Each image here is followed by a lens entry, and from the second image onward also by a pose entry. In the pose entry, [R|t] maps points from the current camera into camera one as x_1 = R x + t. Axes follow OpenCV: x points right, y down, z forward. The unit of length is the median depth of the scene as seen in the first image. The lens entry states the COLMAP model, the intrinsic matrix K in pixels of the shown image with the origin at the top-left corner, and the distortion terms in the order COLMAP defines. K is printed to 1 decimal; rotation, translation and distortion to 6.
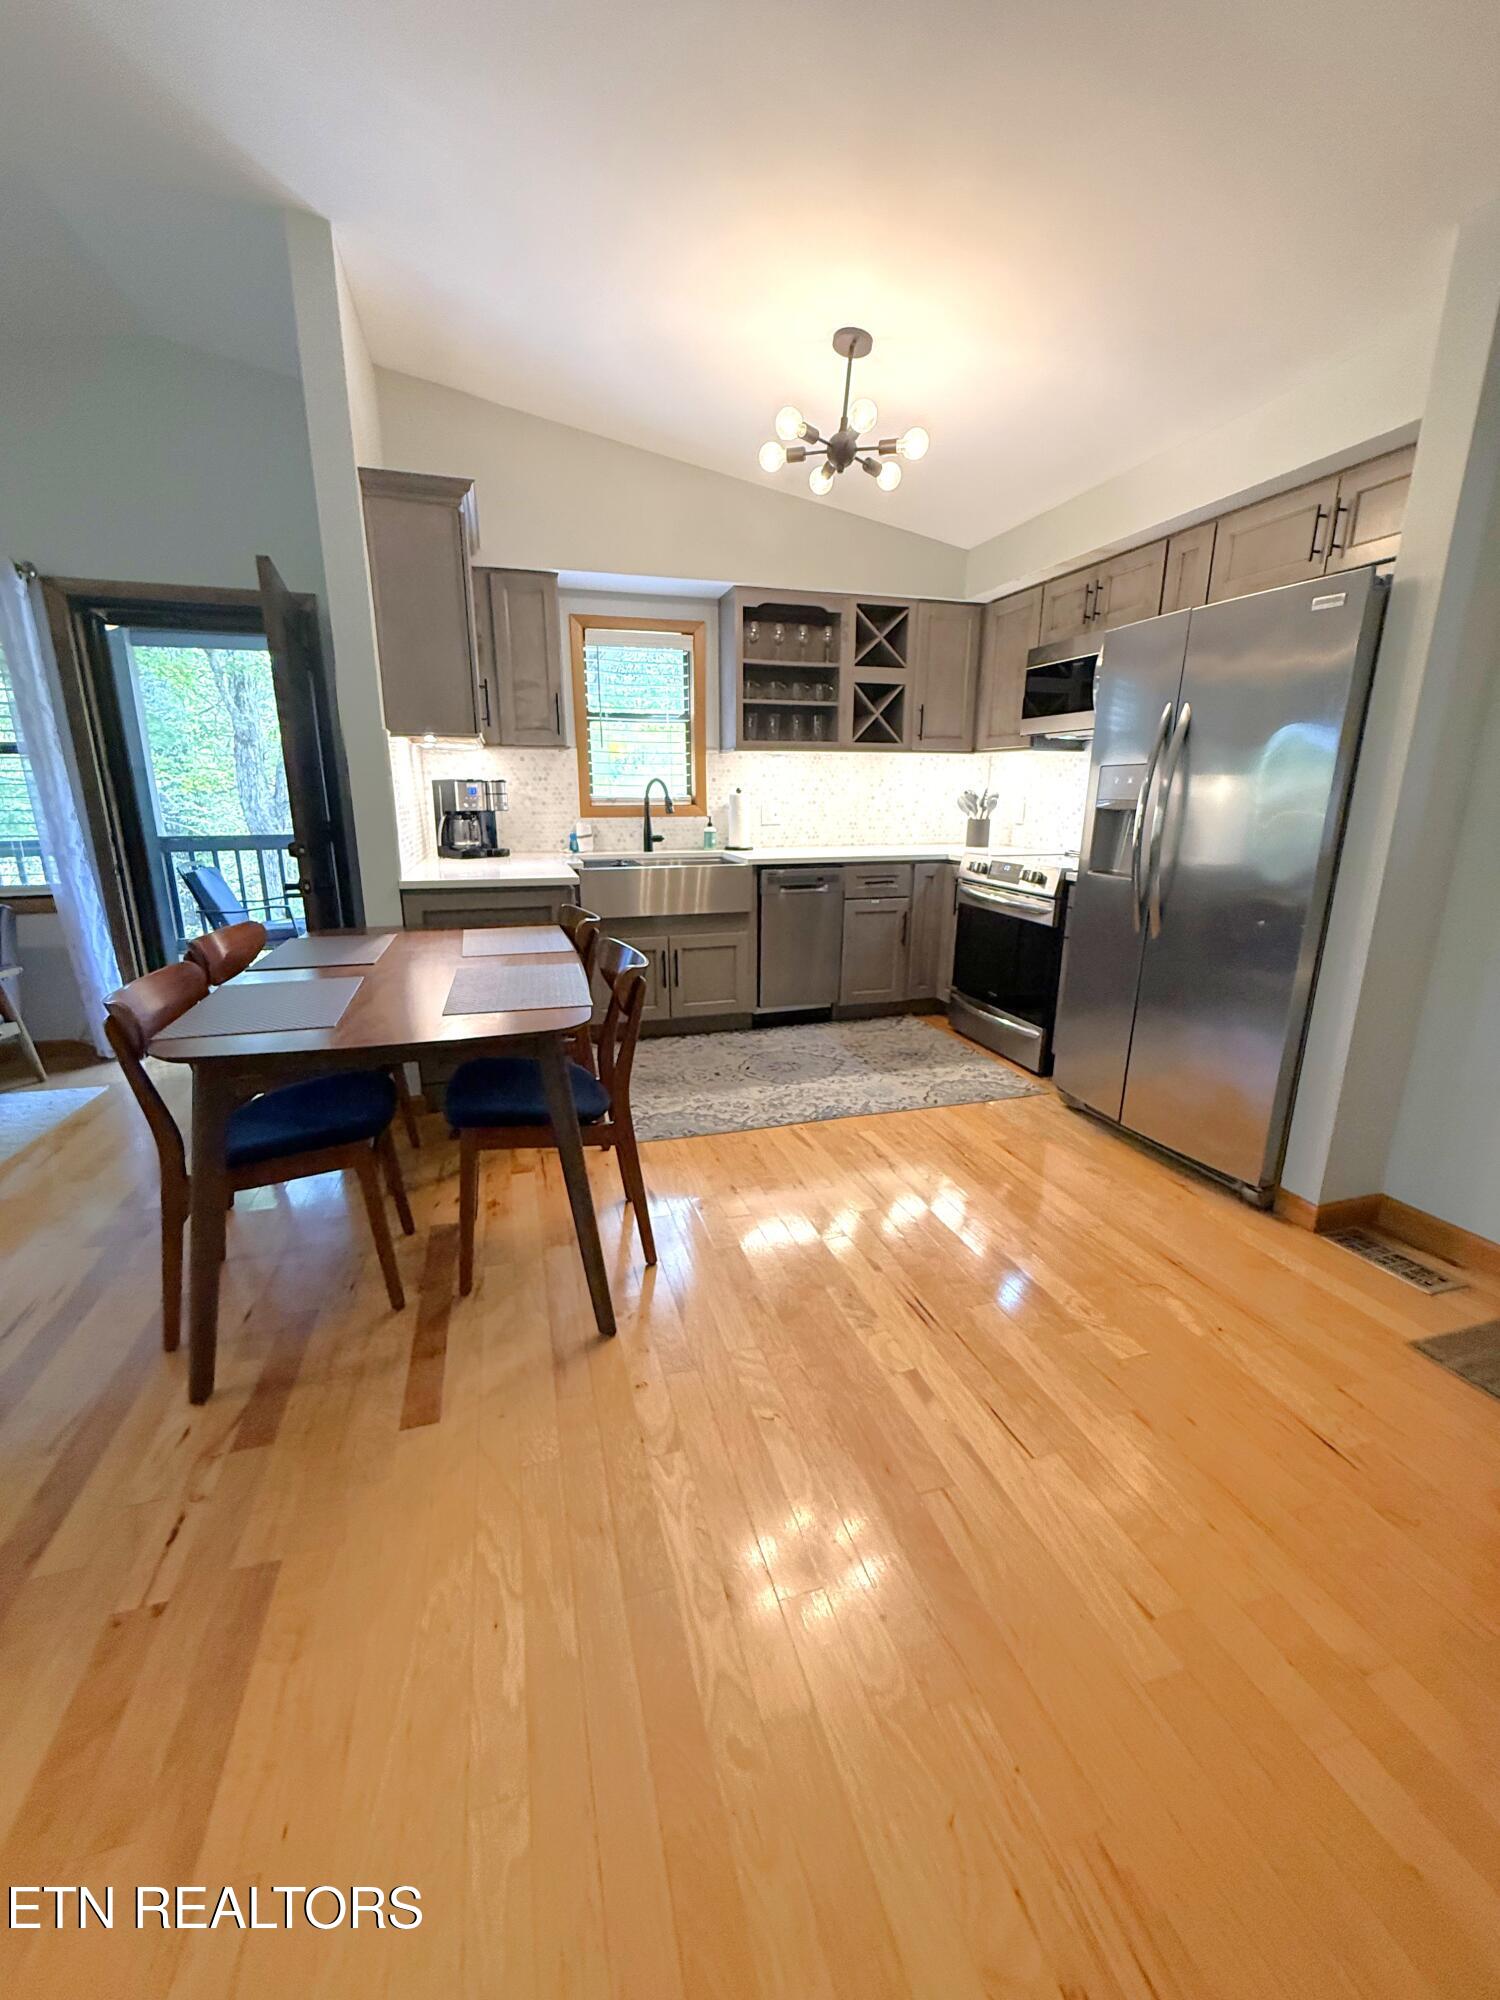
lens RADIAL K [[801.3, 0, 747.0], [0, 801.3, 995.5], [0, 0, 1]] dist [0.002008, -0.000198]
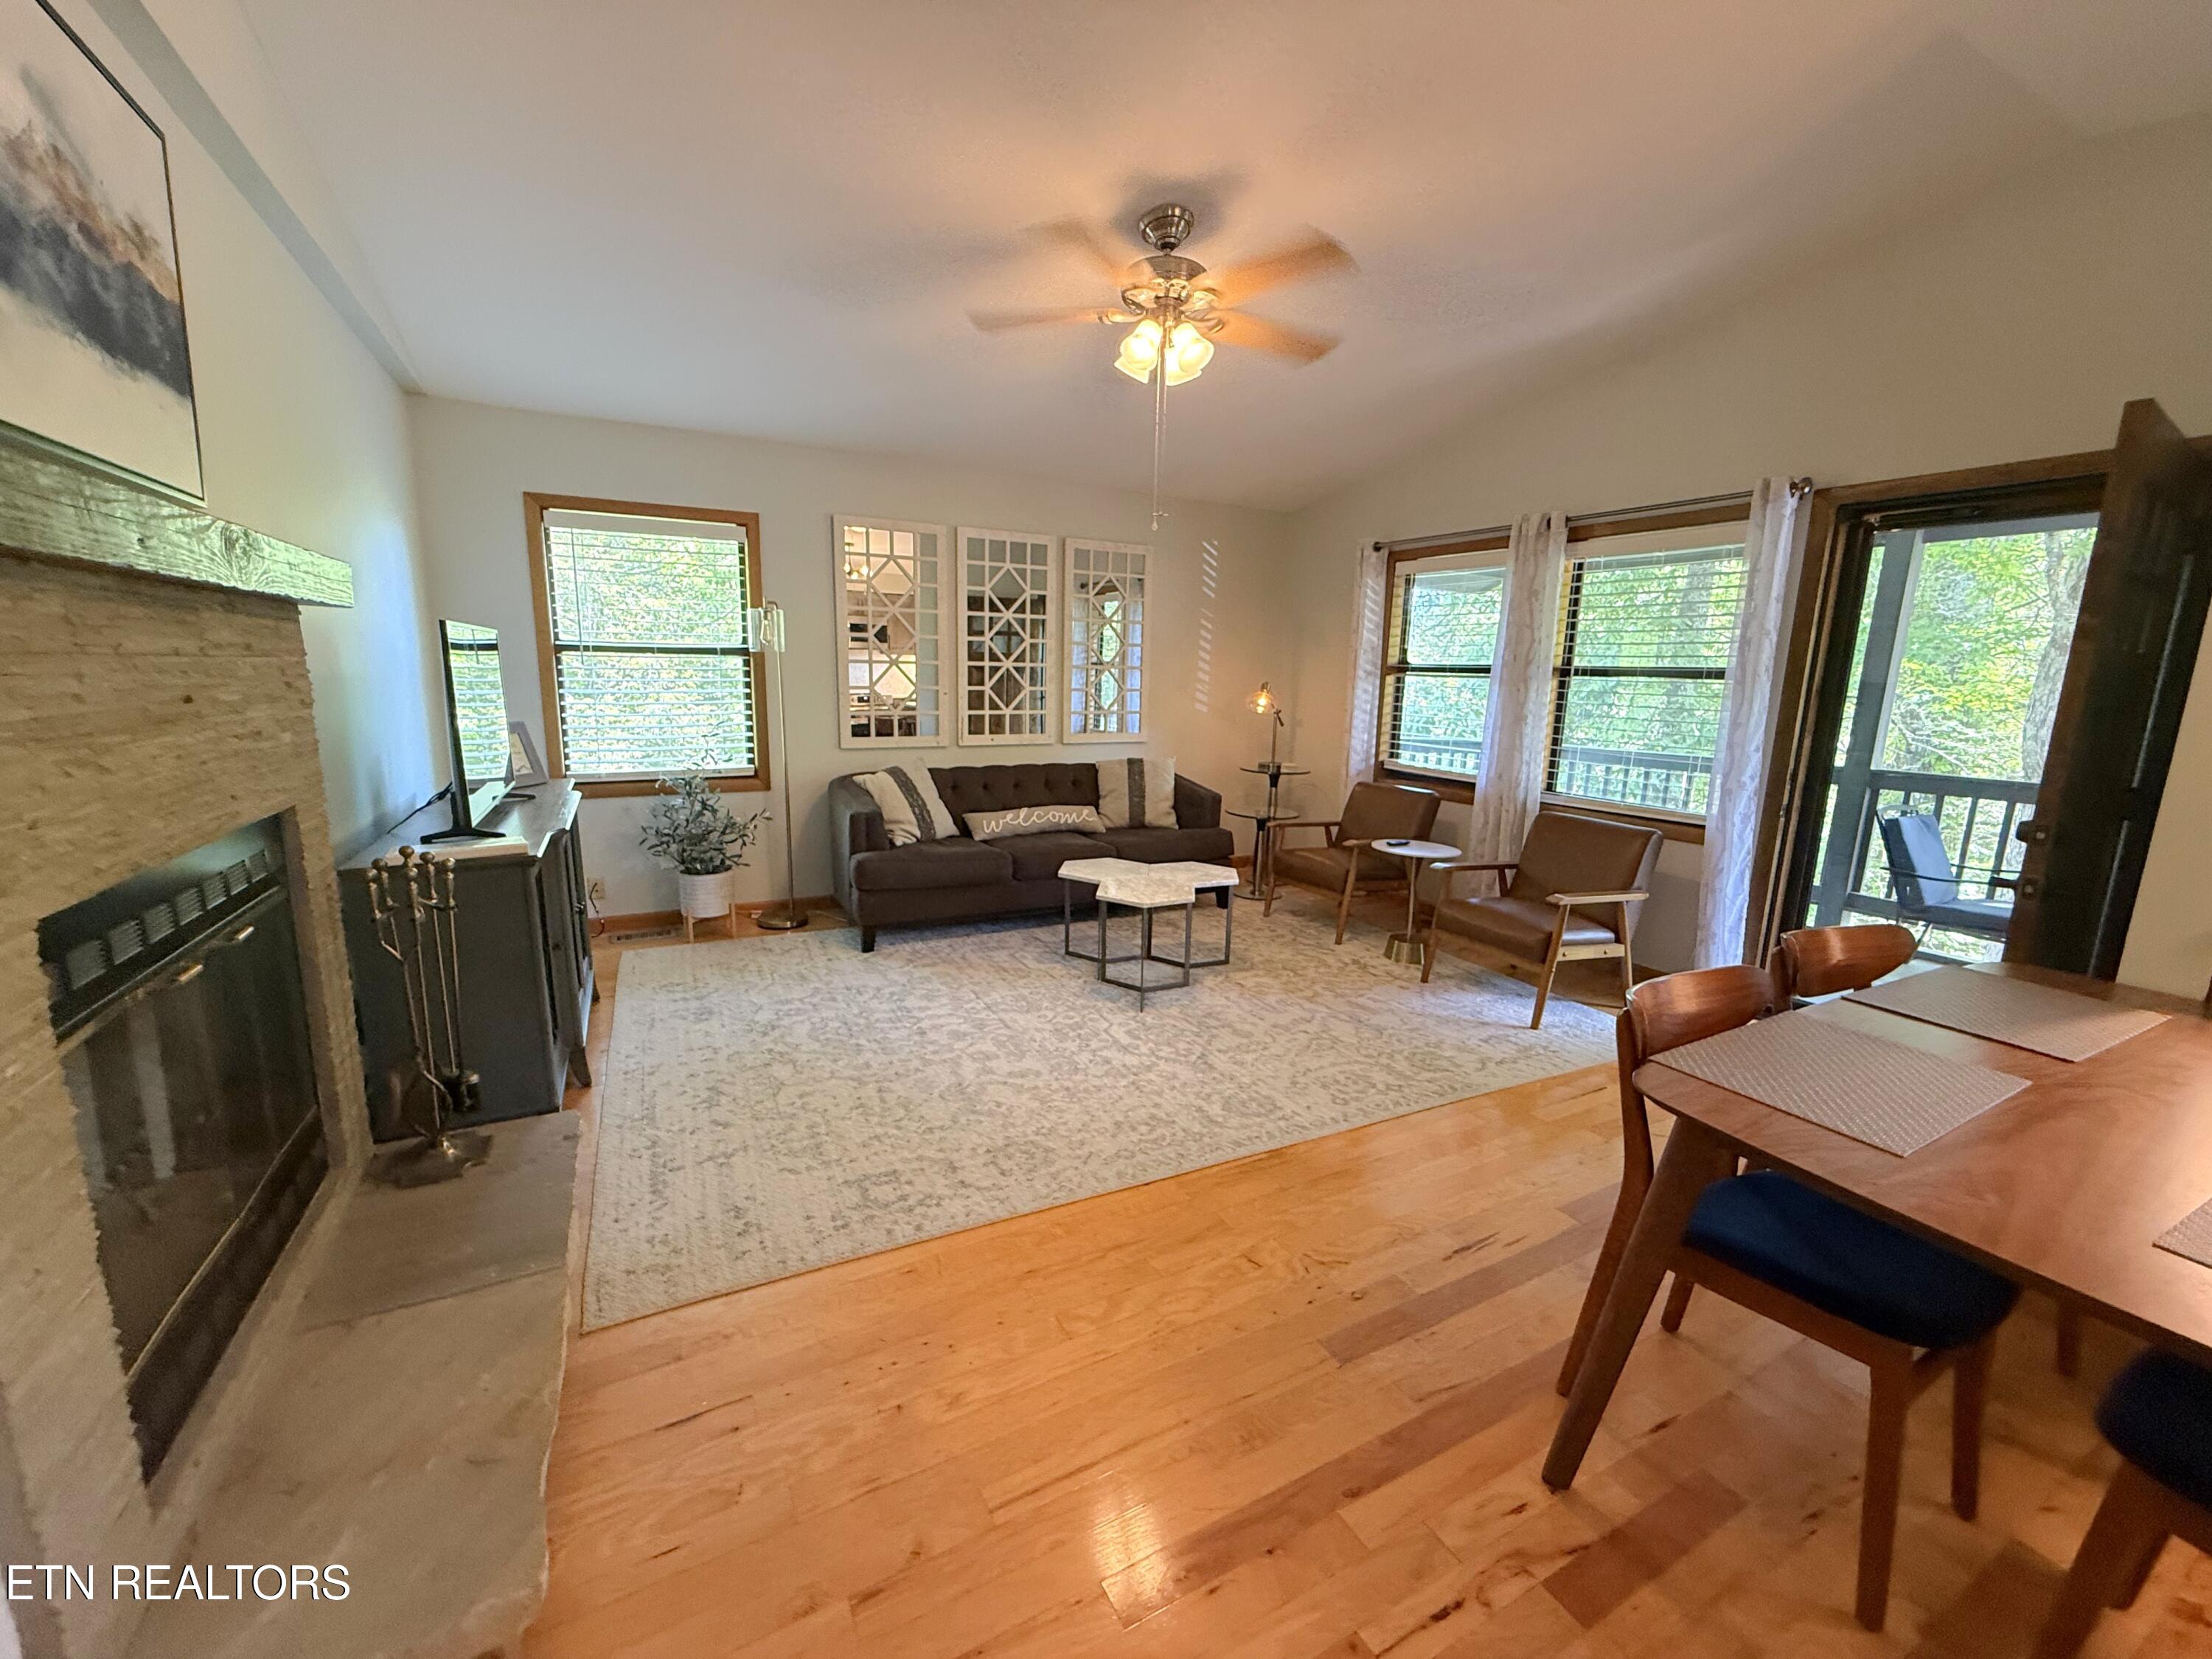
lens RADIAL K [[886.3, 0, 1102.0], [0, 886.3, 831.6], [0, 0, 1]] dist [0.002008, -0.000198]
pose [[0.200571, 0.181132, -0.962789, -0.011660], [-0.271536, 0.954535, 0.123012, -0.068351], [0.941297, 0.236759, 0.240635, 0.108147]]
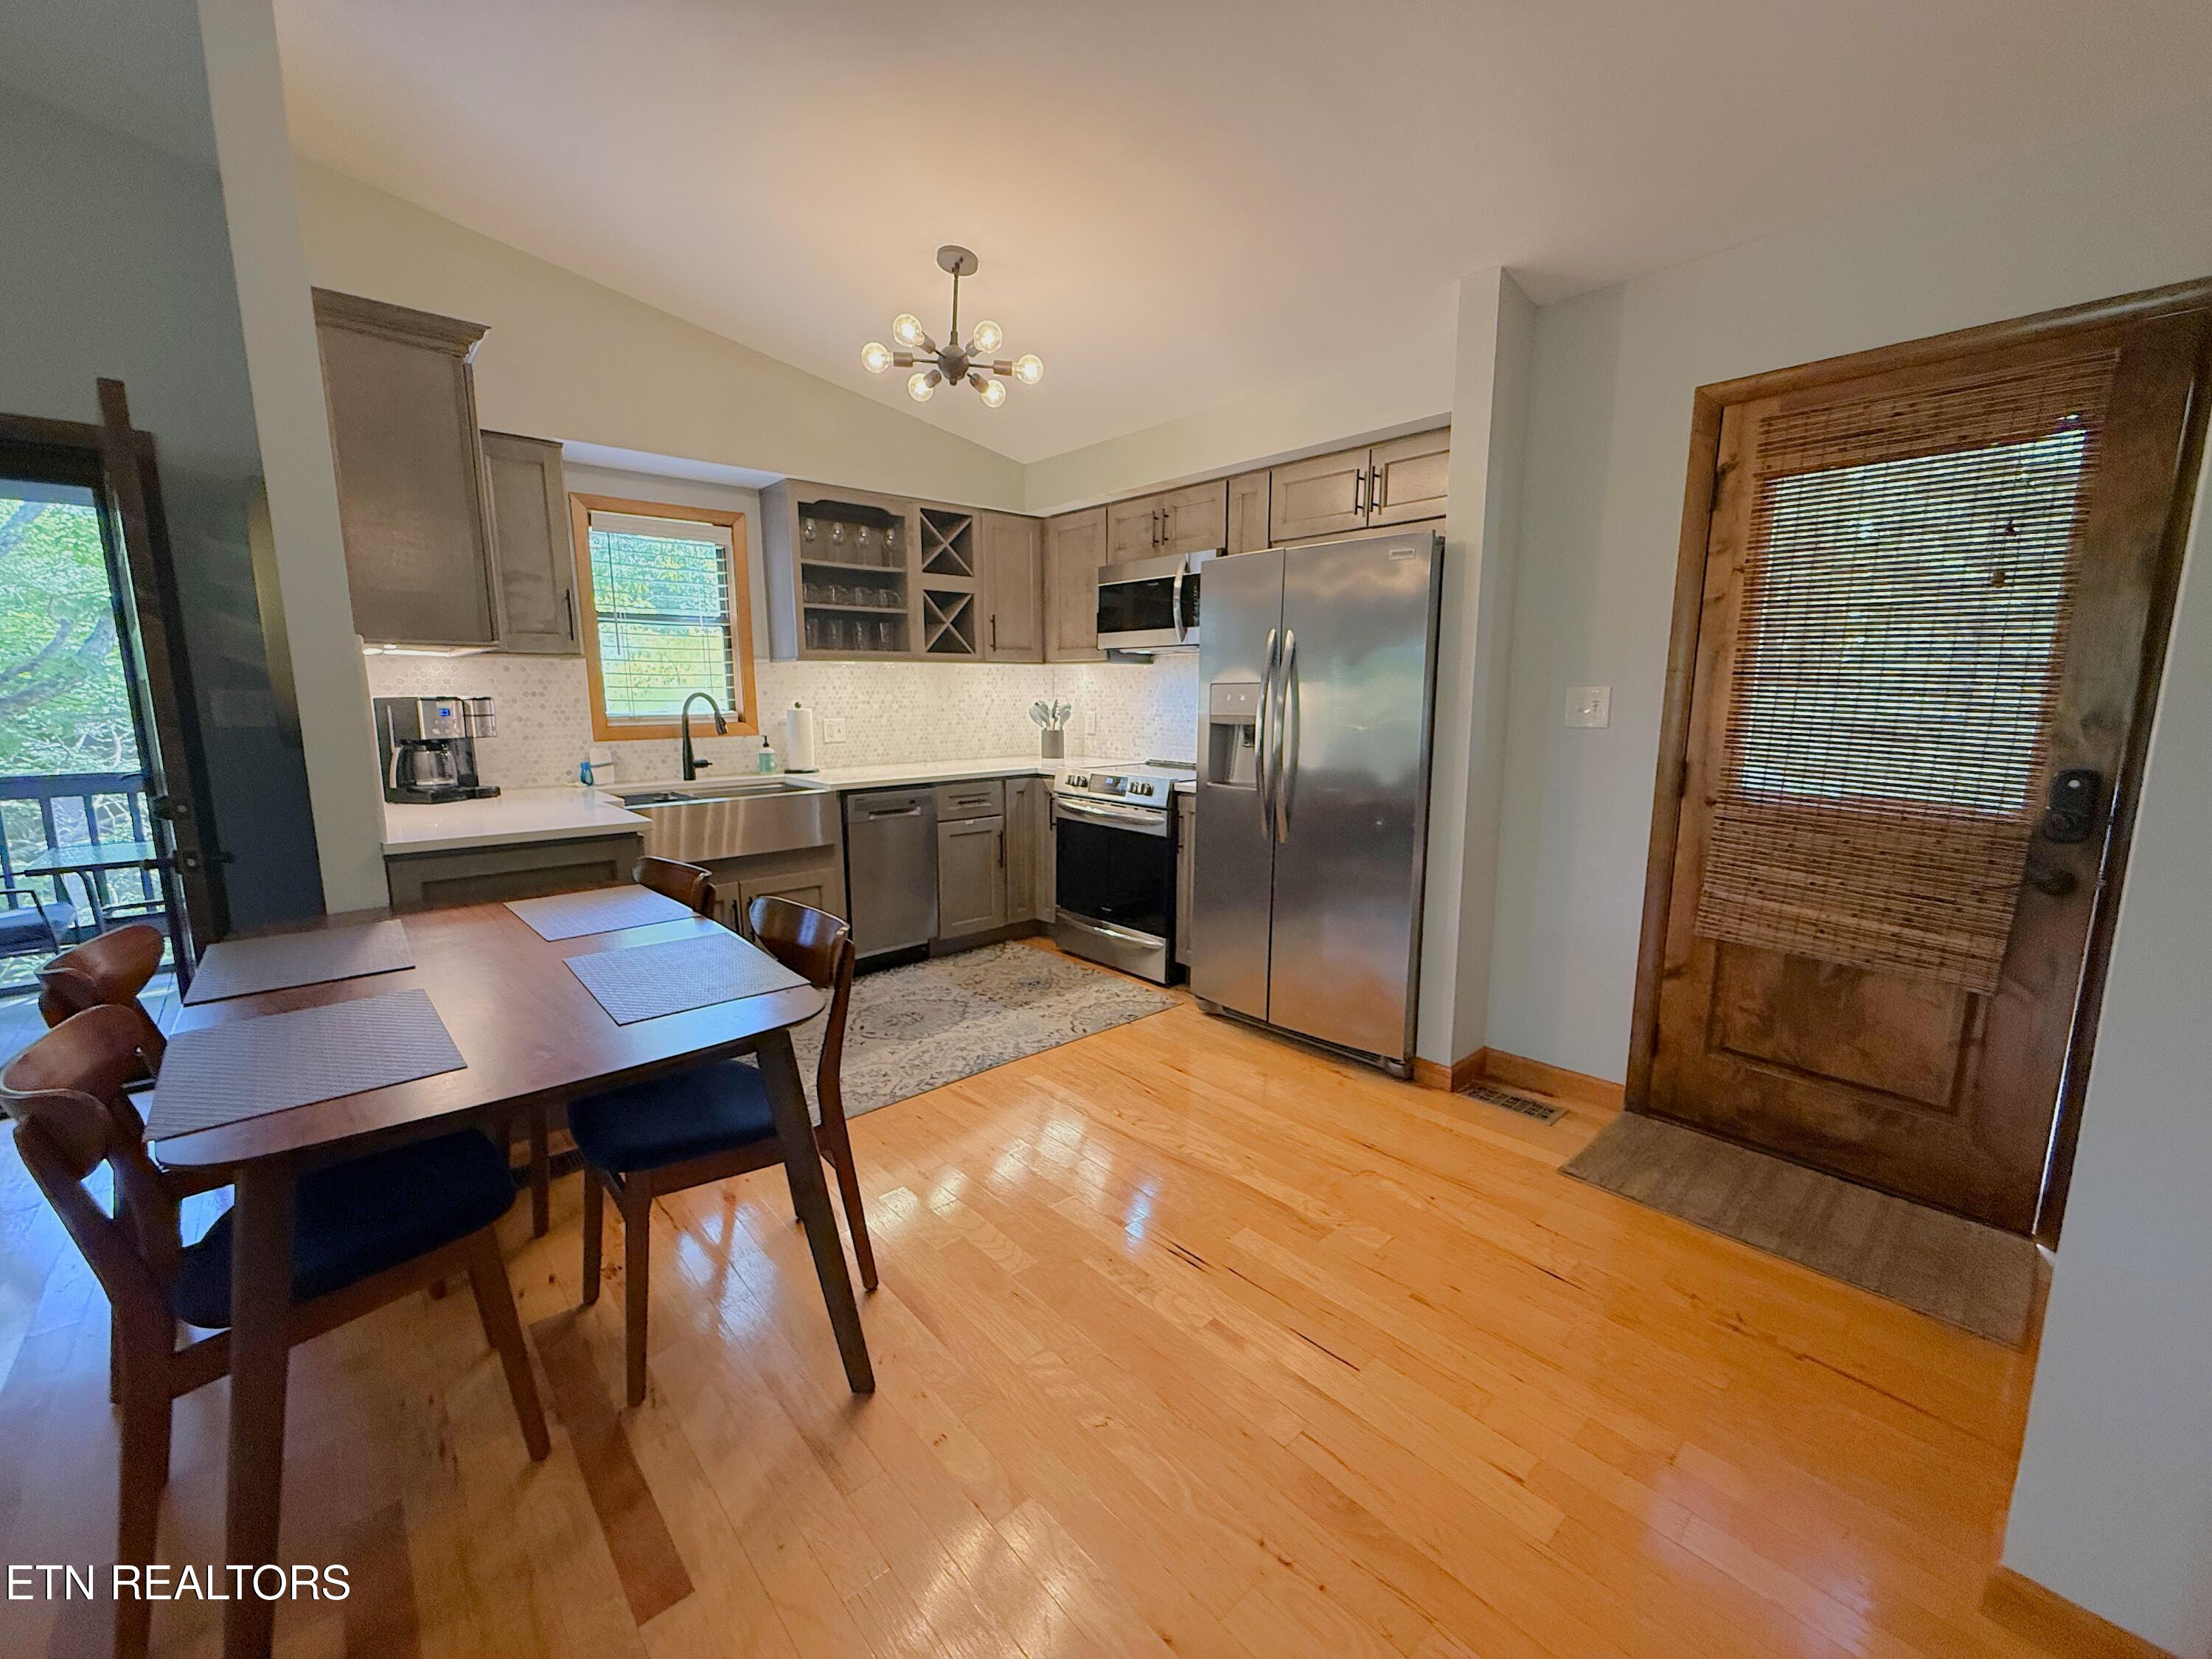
lens RADIAL K [[886.3, 0, 1104.1], [0, 886.3, 830.1], [0, 0, 1]] dist [0.002008, -0.000198]
pose [[0.904828, -0.071469, 0.419737, -0.185391], [0.110772, 0.991378, -0.069988, -0.028948], [-0.411116, 0.109823, 0.904943, 0.024747]]
